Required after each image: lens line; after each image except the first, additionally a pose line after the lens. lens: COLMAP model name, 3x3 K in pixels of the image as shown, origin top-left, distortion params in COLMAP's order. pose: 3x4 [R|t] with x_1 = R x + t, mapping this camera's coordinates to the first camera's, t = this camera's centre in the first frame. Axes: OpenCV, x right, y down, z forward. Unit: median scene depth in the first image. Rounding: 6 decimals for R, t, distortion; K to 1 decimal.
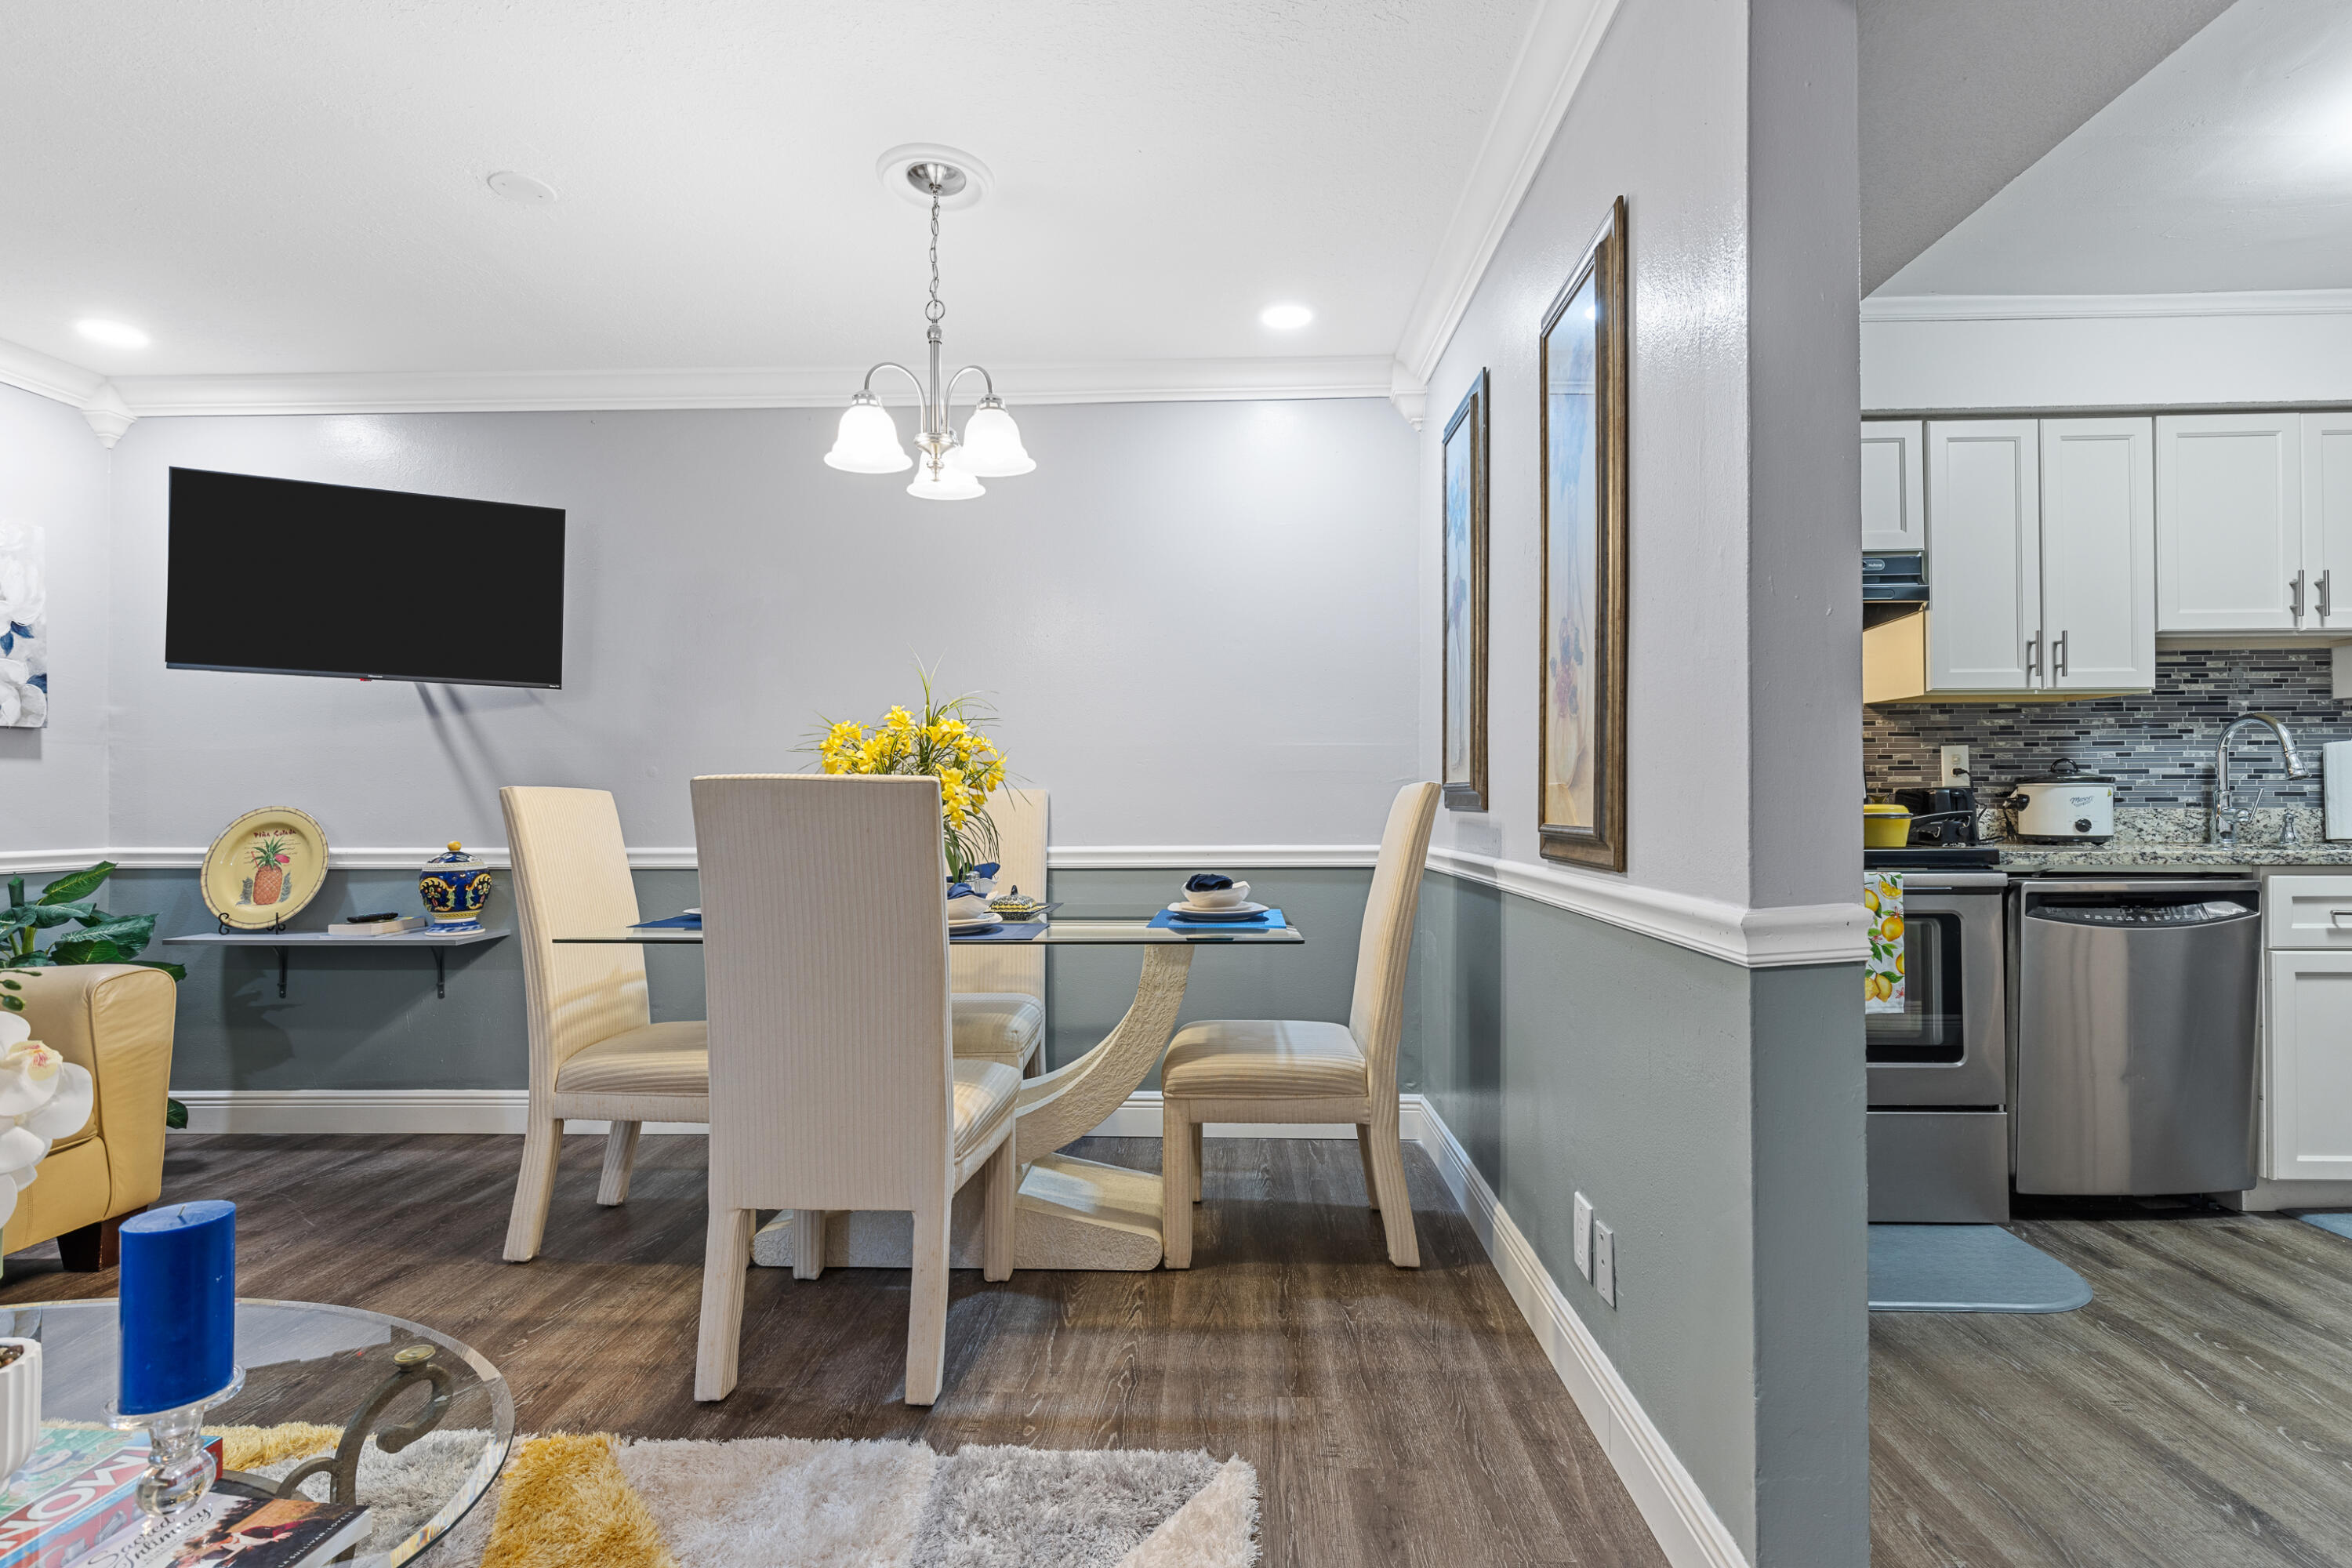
lens RADIAL K [[1139.3, 0, 1154.7], [0, 1139.3, 788.1], [0, 0, 1]] dist [-0.008117, 0.003988]
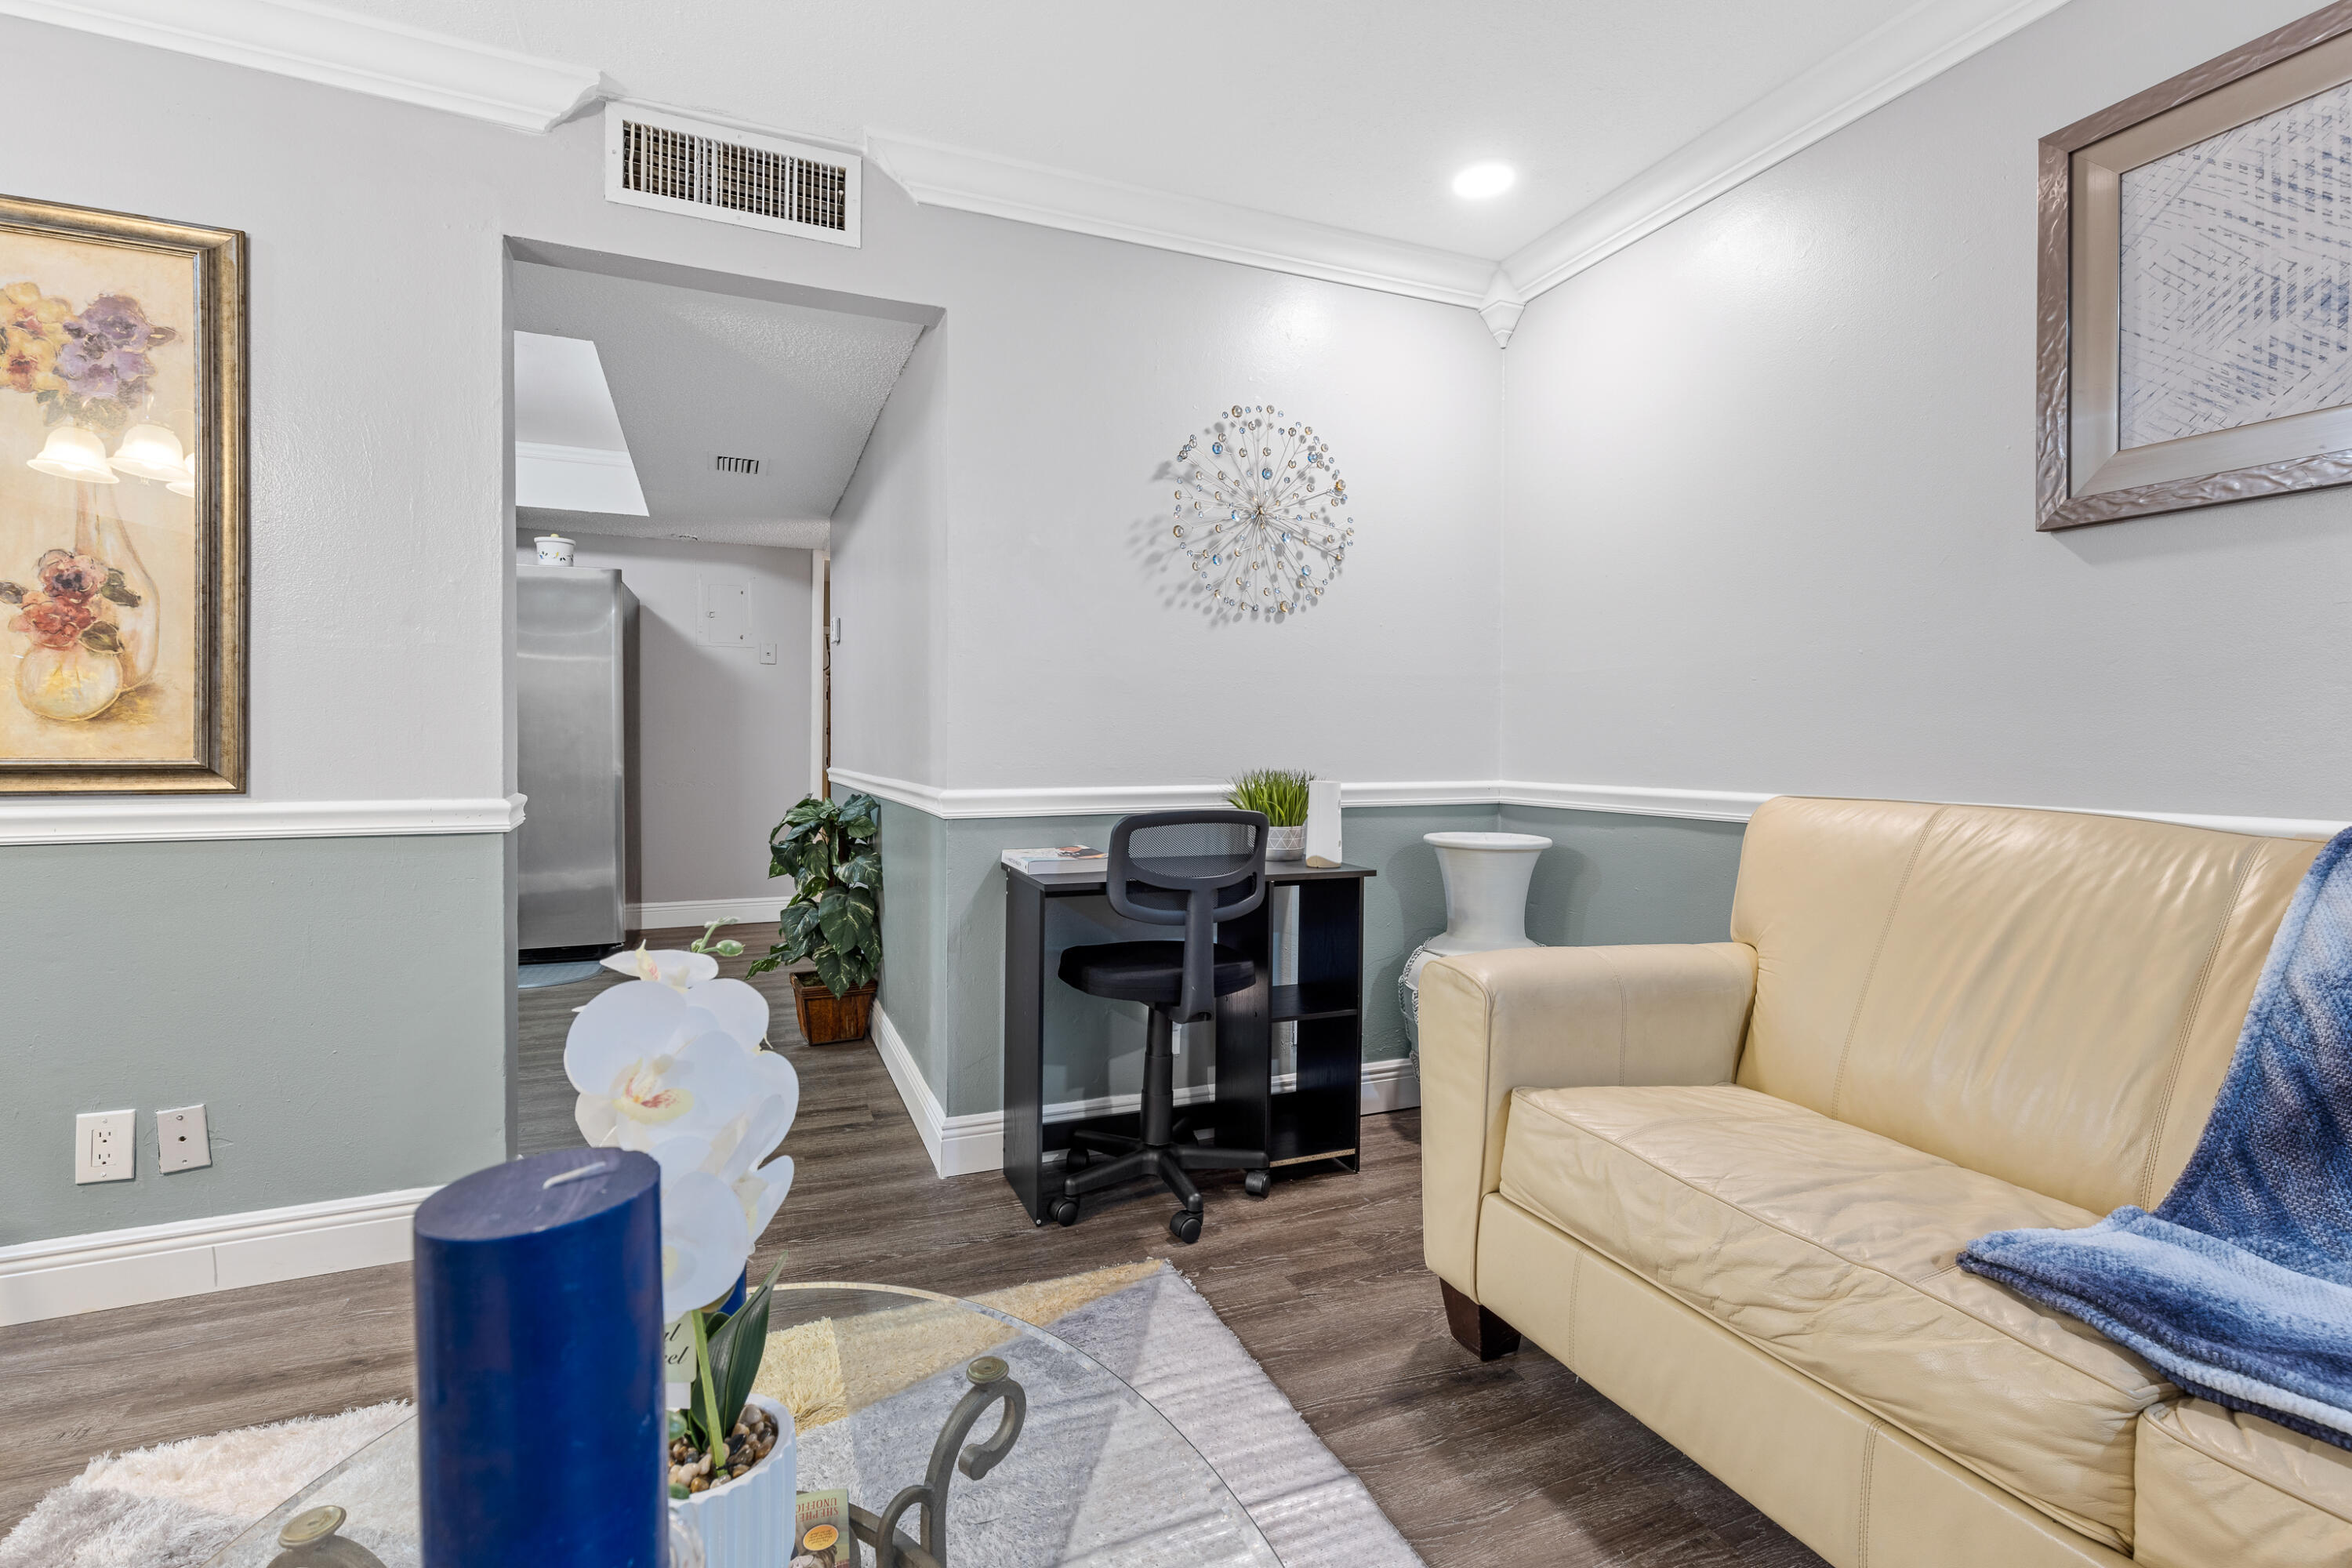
lens RADIAL K [[1070.9, 0, 1213.6], [0, 1070.9, 758.7], [0, 0, 1]] dist [0.003318, 0.000527]
pose [[-0.433650, -0.006939, 0.901055, -0.609278], [-0.017147, 0.999853, -0.000552, 0.010316], [-0.900918, -0.015689, -0.433705, 0.323217]]
